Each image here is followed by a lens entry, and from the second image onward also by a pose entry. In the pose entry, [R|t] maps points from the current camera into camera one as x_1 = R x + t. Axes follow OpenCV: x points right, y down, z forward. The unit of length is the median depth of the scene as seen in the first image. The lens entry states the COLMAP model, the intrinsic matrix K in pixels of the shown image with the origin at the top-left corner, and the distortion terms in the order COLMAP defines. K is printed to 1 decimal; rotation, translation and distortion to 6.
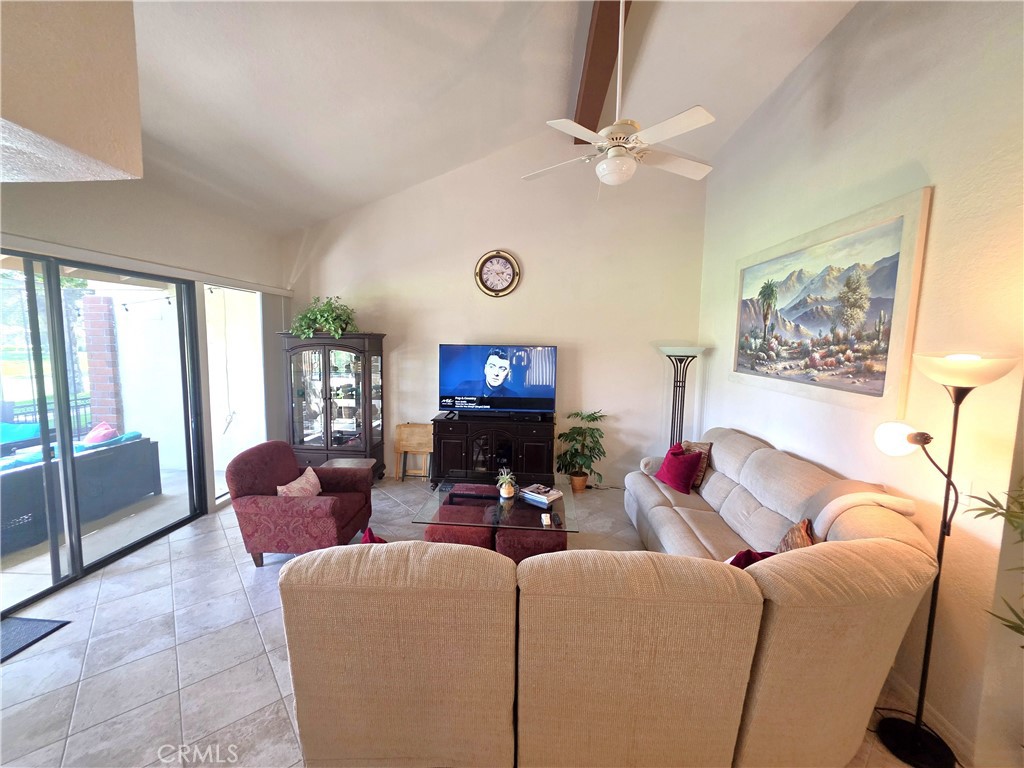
lens RADIAL K [[413.0, 0, 511.8], [0, 413.0, 382.0], [0, 0, 1]] dist [0.001347, -0.000655]
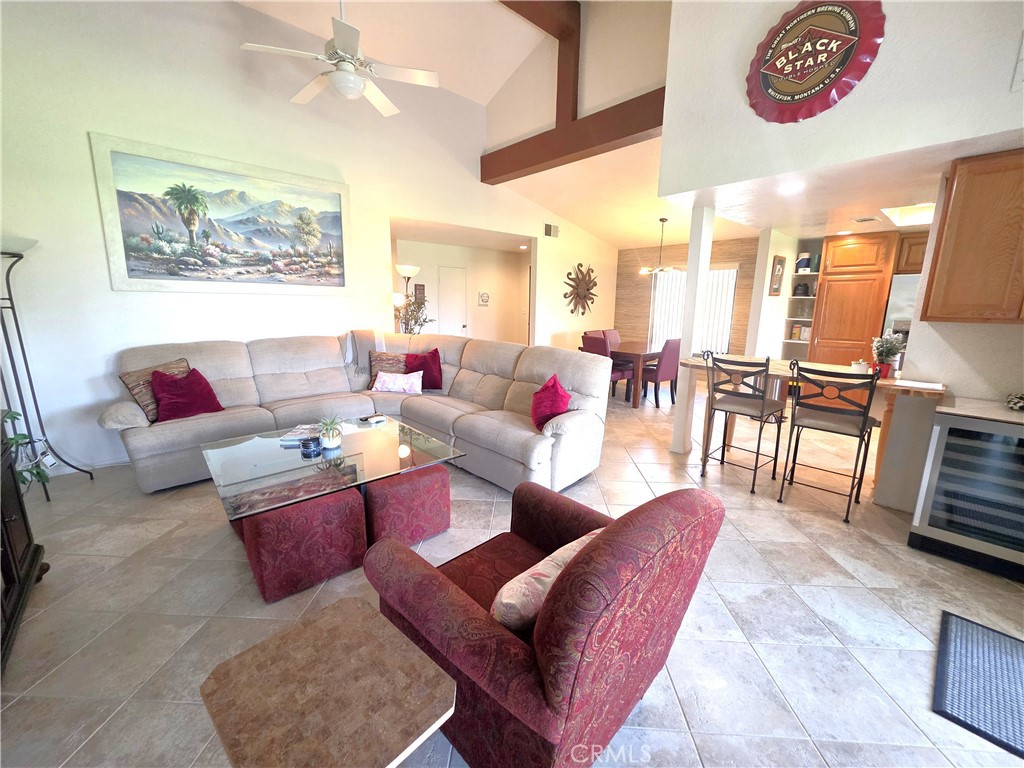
lens RADIAL K [[413.0, 0, 511.8], [0, 413.0, 382.0], [0, 0, 1]] dist [0.001347, -0.000655]
pose [[-0.727873, -0.156680, 0.667572, -0.876338], [0.044752, 0.960616, 0.274252, -0.026137], [-0.684250, 0.229496, -0.692194, 1.537128]]
